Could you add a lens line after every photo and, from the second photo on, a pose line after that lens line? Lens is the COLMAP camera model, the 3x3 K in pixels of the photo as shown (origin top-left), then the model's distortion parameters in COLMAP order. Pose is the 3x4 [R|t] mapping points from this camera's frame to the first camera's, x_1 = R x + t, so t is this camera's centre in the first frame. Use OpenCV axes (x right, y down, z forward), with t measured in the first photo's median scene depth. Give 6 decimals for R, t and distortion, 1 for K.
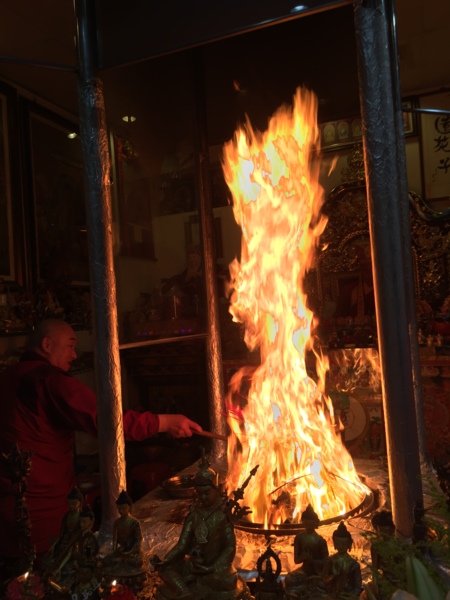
lens RADIAL K [[513.7, 0, 222.0], [0, 513.7, 304.7], [0, 0, 1]] dist [0.072553, -0.111669]
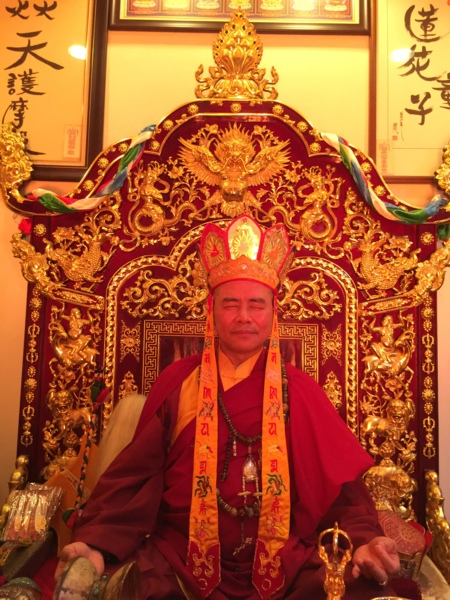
lens RADIAL K [[513.7, 0, 228.0], [0, 513.7, 290.3], [0, 0, 1]] dist [0.072553, -0.111669]
pose [[0.926479, 0.127844, 0.353966, 0.276610], [-0.098361, 0.990099, -0.100147, -0.104929], [-0.363265, 0.057968, 0.929881, 1.312853]]
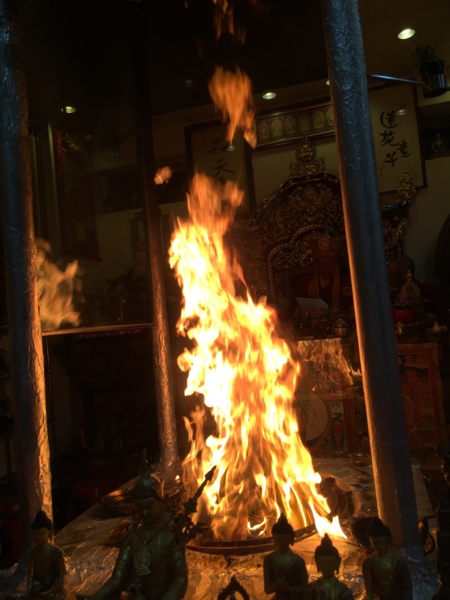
lens RADIAL K [[513.7, 0, 221.8], [0, 513.7, 285.1], [0, 0, 1]] dist [0.072553, -0.111669]
pose [[0.995137, -0.017794, 0.096882, 0.004628], [0.023059, 0.998302, -0.053499, 0.039719], [-0.095766, 0.055473, 0.993857, 0.103954]]
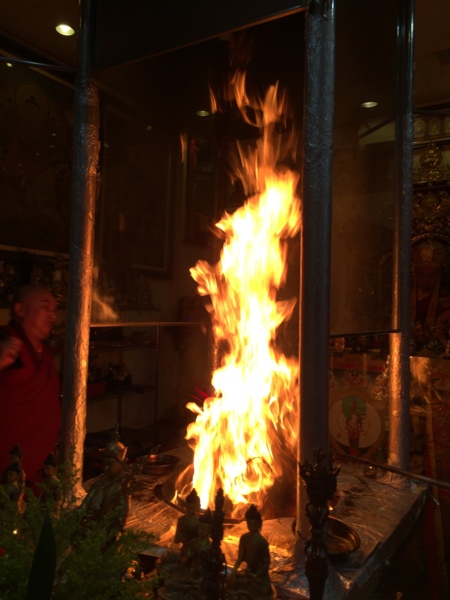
lens RADIAL K [[513.7, 0, 224.8], [0, 513.7, 289.8], [0, 0, 1]] dist [0.072553, -0.111669]
pose [[0.977972, 0.083851, -0.191152, 0.194407], [-0.086393, 0.996249, -0.004991, -0.006918], [0.190016, 0.021395, 0.981548, -0.009815]]
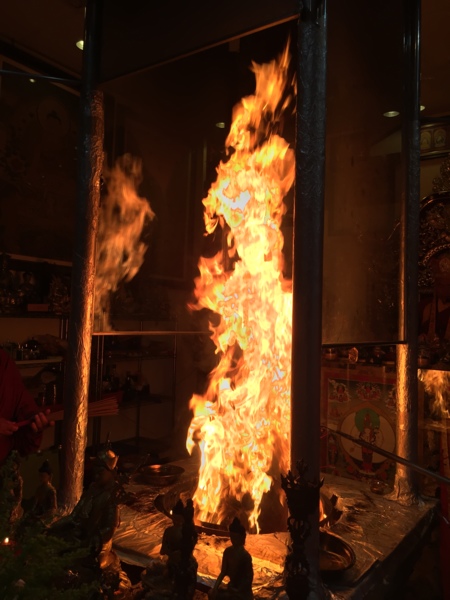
lens RADIAL K [[513.7, 0, 224.0], [0, 513.7, 290.2], [0, 0, 1]] dist [0.072553, -0.111669]
pose [[0.966650, 0.083956, -0.241947, 0.227231], [-0.091893, 0.995533, -0.021686, -0.006860], [0.239046, 0.043196, 0.970047, 0.002034]]
